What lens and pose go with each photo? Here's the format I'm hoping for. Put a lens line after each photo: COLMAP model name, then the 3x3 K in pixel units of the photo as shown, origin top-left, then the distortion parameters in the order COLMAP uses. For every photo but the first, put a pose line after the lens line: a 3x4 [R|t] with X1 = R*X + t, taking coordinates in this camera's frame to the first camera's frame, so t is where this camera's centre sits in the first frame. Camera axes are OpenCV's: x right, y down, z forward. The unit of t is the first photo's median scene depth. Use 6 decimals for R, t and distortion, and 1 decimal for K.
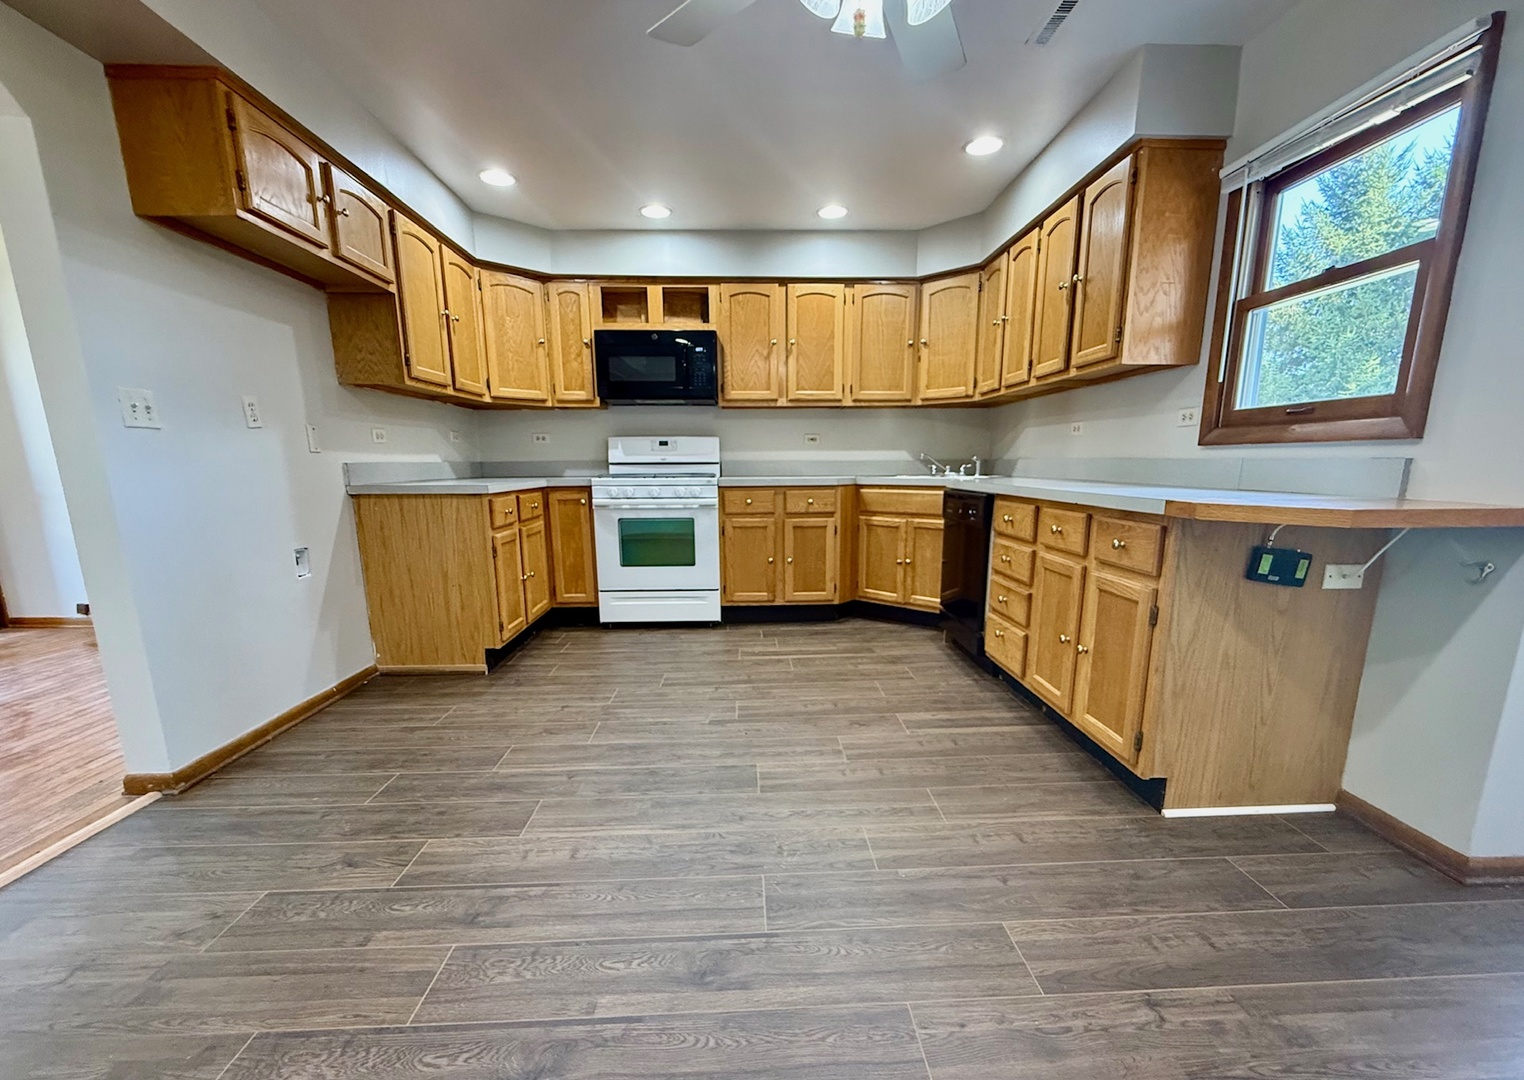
lens RADIAL K [[644.4, 0, 768.8], [0, 644.4, 593.5], [0, 0, 1]] dist [-0.000788, -0.000663]
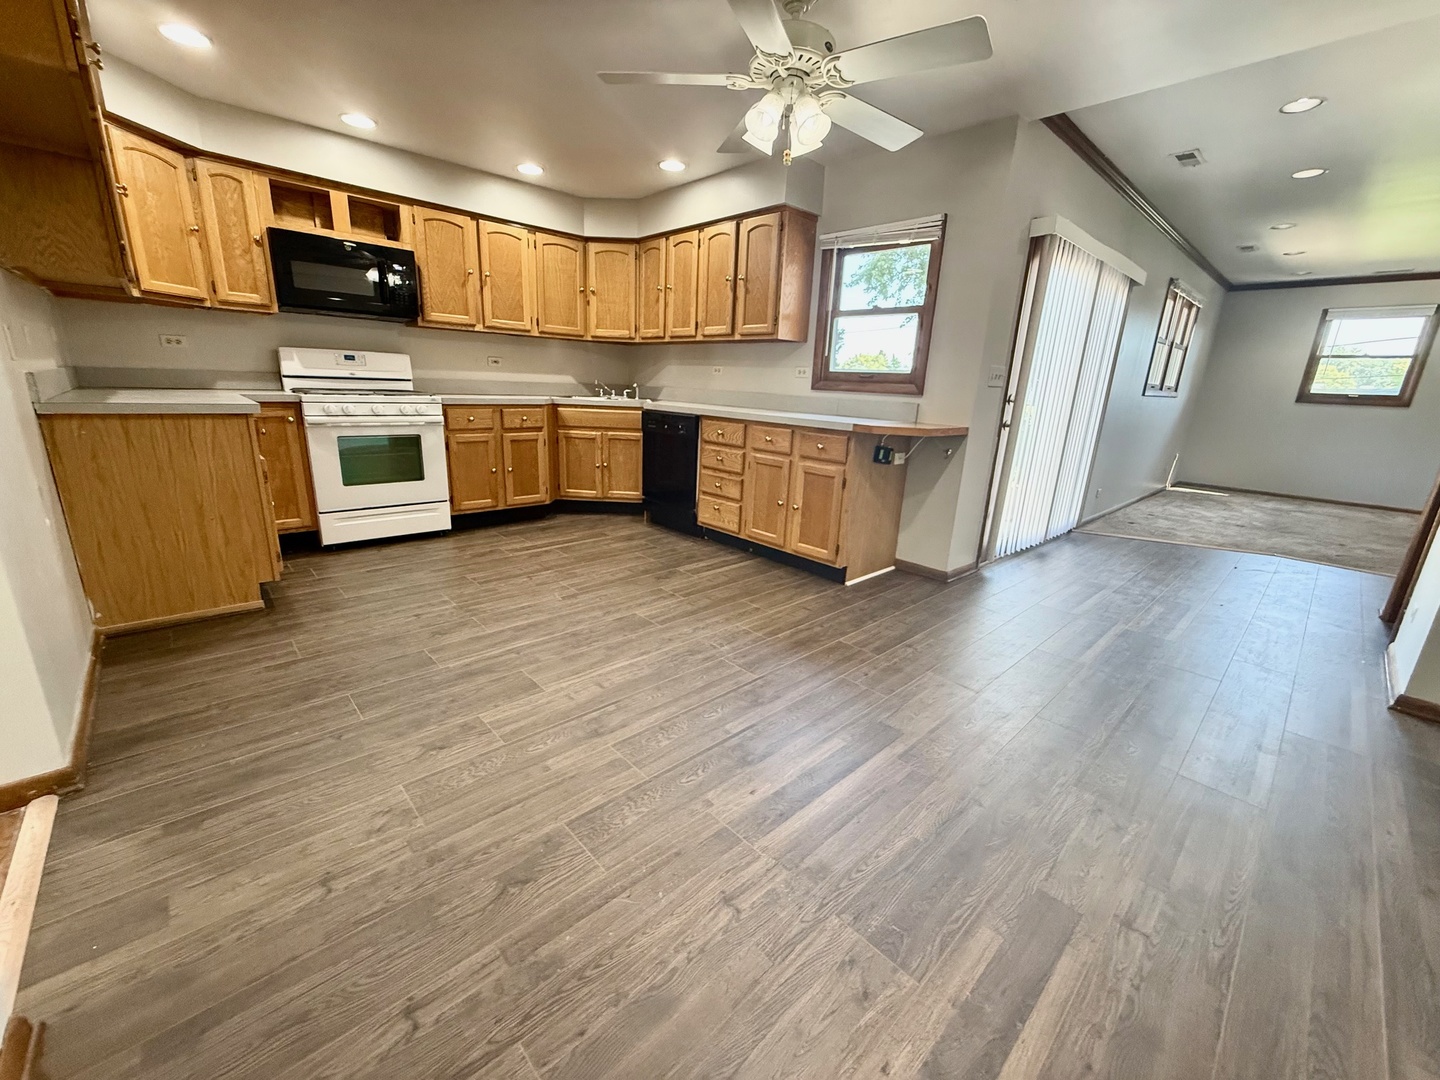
lens RADIAL K [[576.9, 0, 718.6], [0, 576.9, 540.7], [0, 0, 1]] dist [-0.001159, 0.000080]
pose [[0.761282, -0.136317, 0.633930, -0.479175], [0.084493, 0.990171, 0.111454, -0.011871], [-0.642892, -0.031286, 0.765318, -0.056102]]
